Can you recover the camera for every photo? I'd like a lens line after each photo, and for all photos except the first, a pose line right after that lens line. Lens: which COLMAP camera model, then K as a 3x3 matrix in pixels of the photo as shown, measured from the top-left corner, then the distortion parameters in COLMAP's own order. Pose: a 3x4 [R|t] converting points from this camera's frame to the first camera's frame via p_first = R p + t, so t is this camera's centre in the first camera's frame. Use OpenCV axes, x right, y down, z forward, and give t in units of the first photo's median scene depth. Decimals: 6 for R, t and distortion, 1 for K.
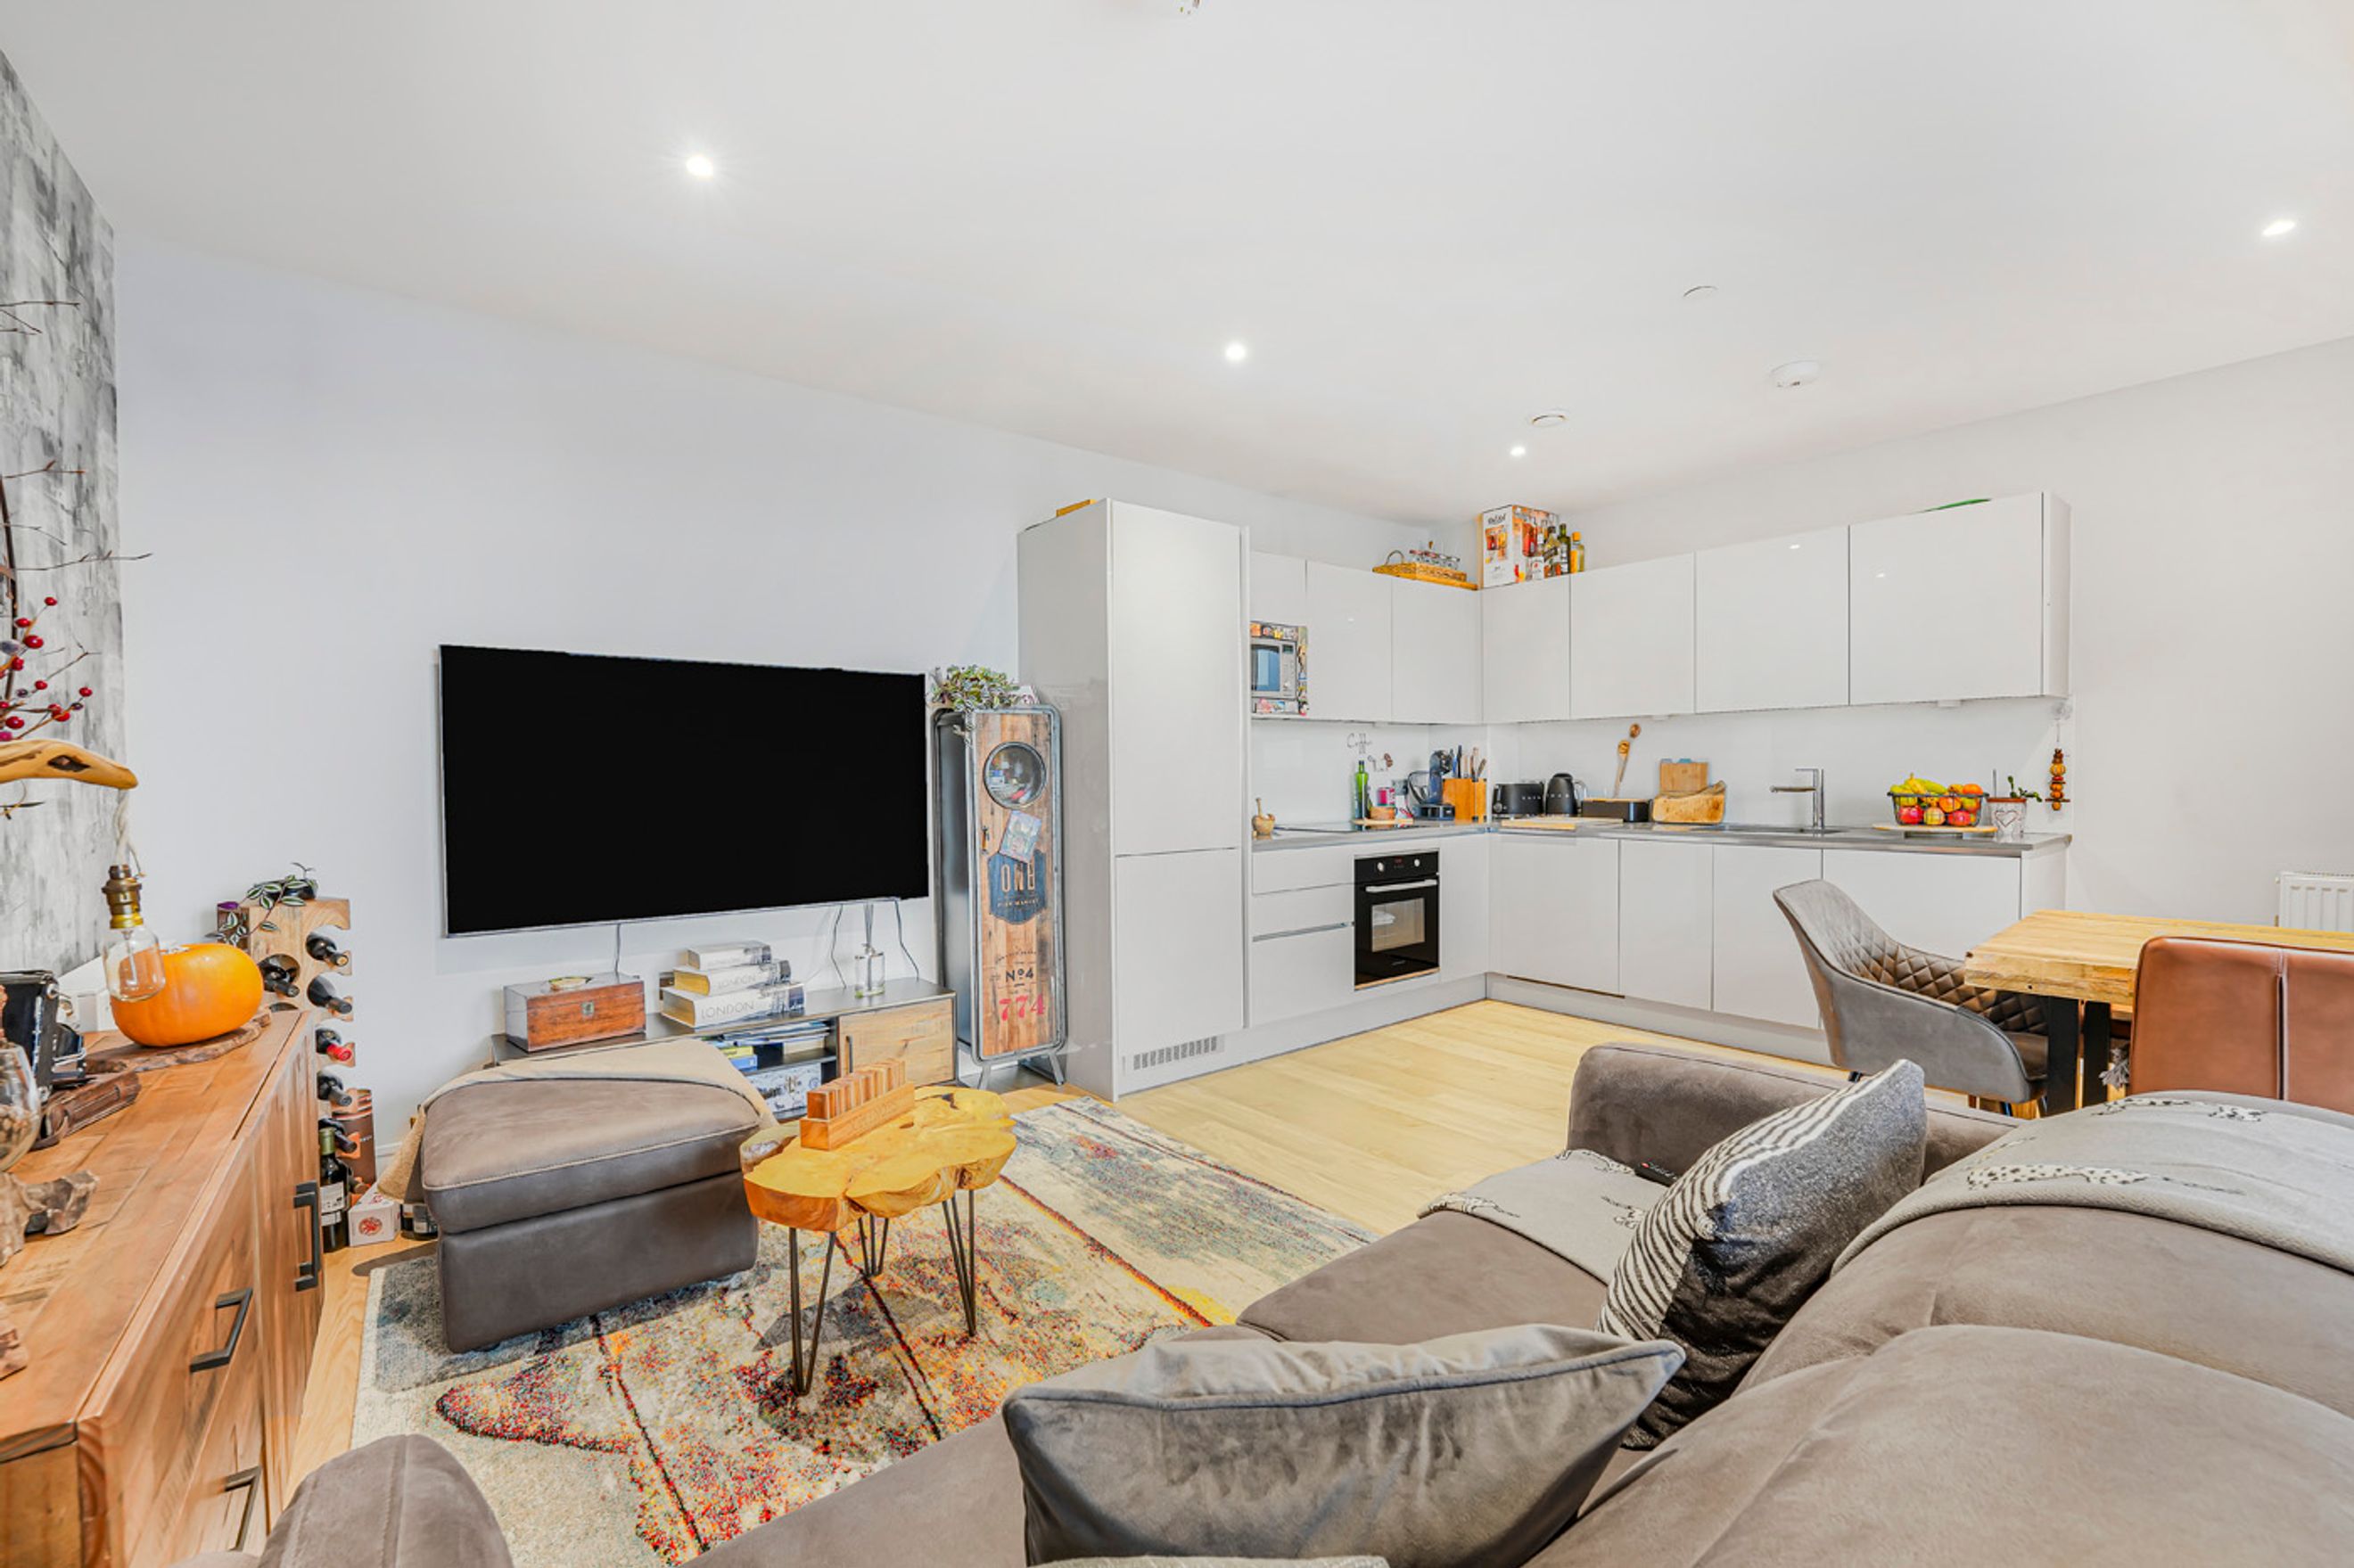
lens RADIAL K [[972.0, 0, 1177.0], [0, 972.0, 784.0], [0, 0, 1]] dist [-0.001911, -0.000114]
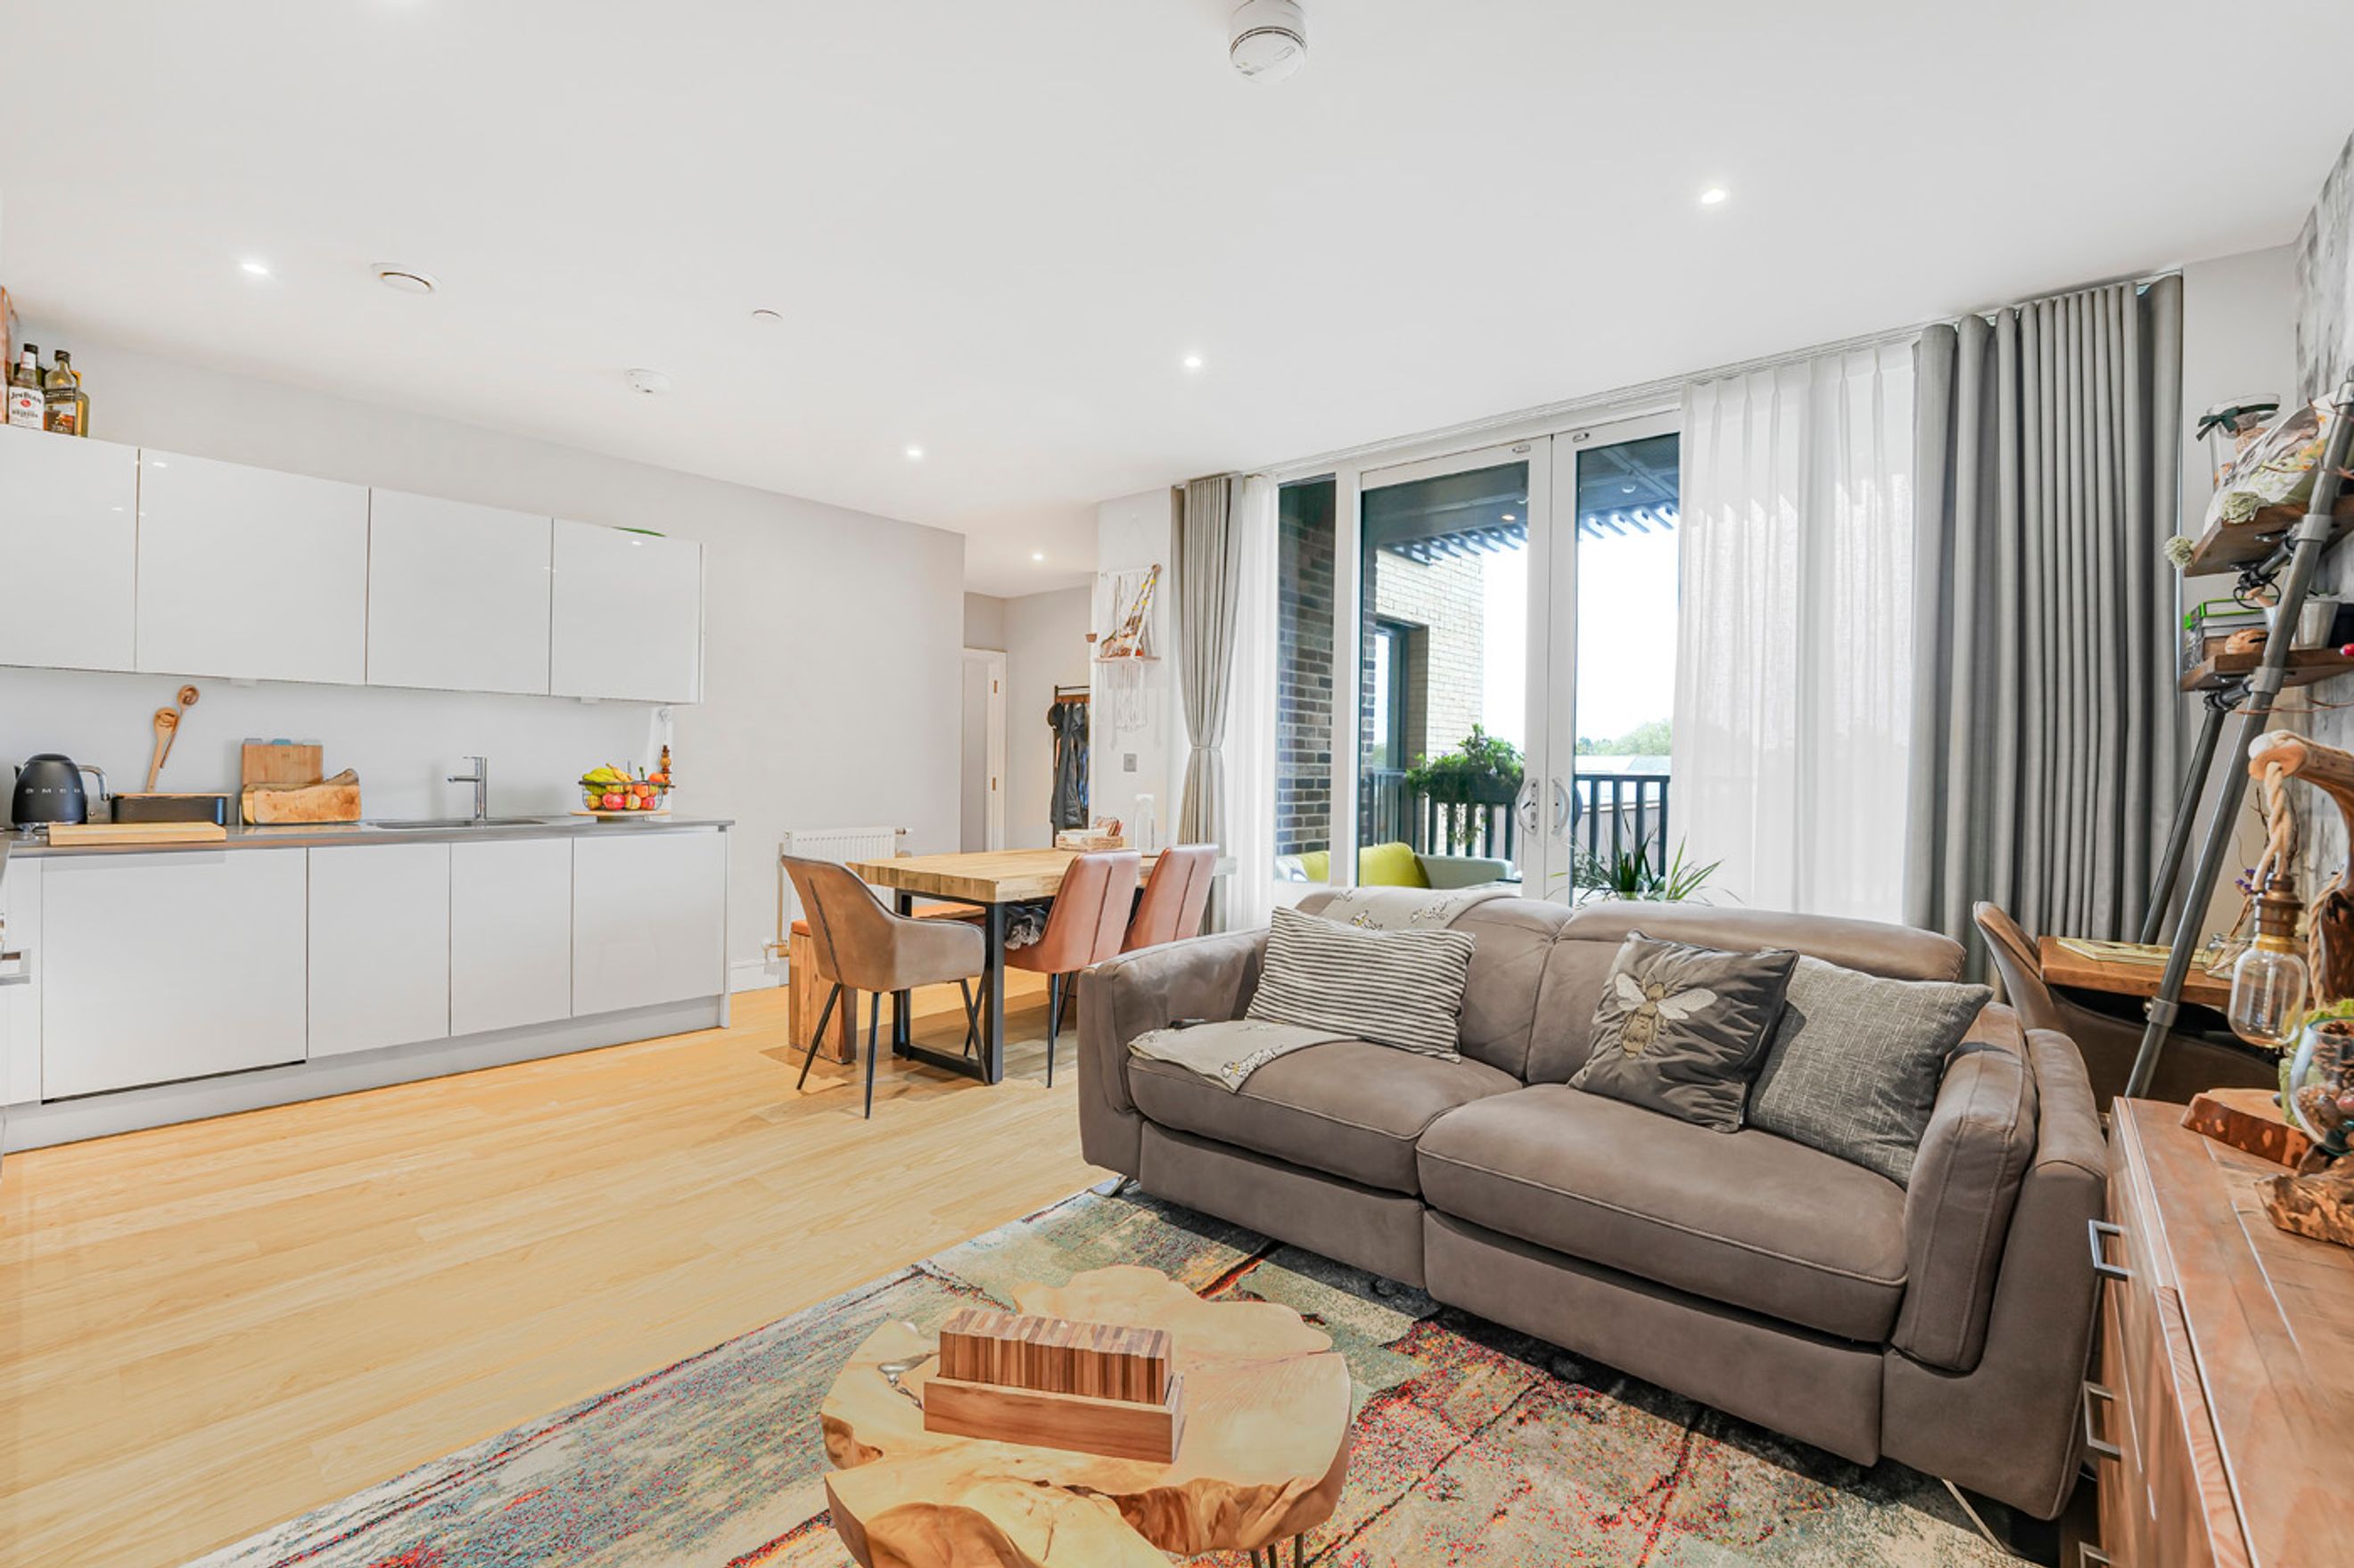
lens RADIAL K [[1026.5, 0, 1176.5], [0, 1026.5, 773.5], [0, 0, 1]] dist [-0.020075, -0.000058]
pose [[-0.186492, -0.000339, 0.982456, -0.526763], [-0.003946, 0.999992, -0.000404, -0.001958], [-0.982449, -0.003952, -0.186492, 0.622710]]
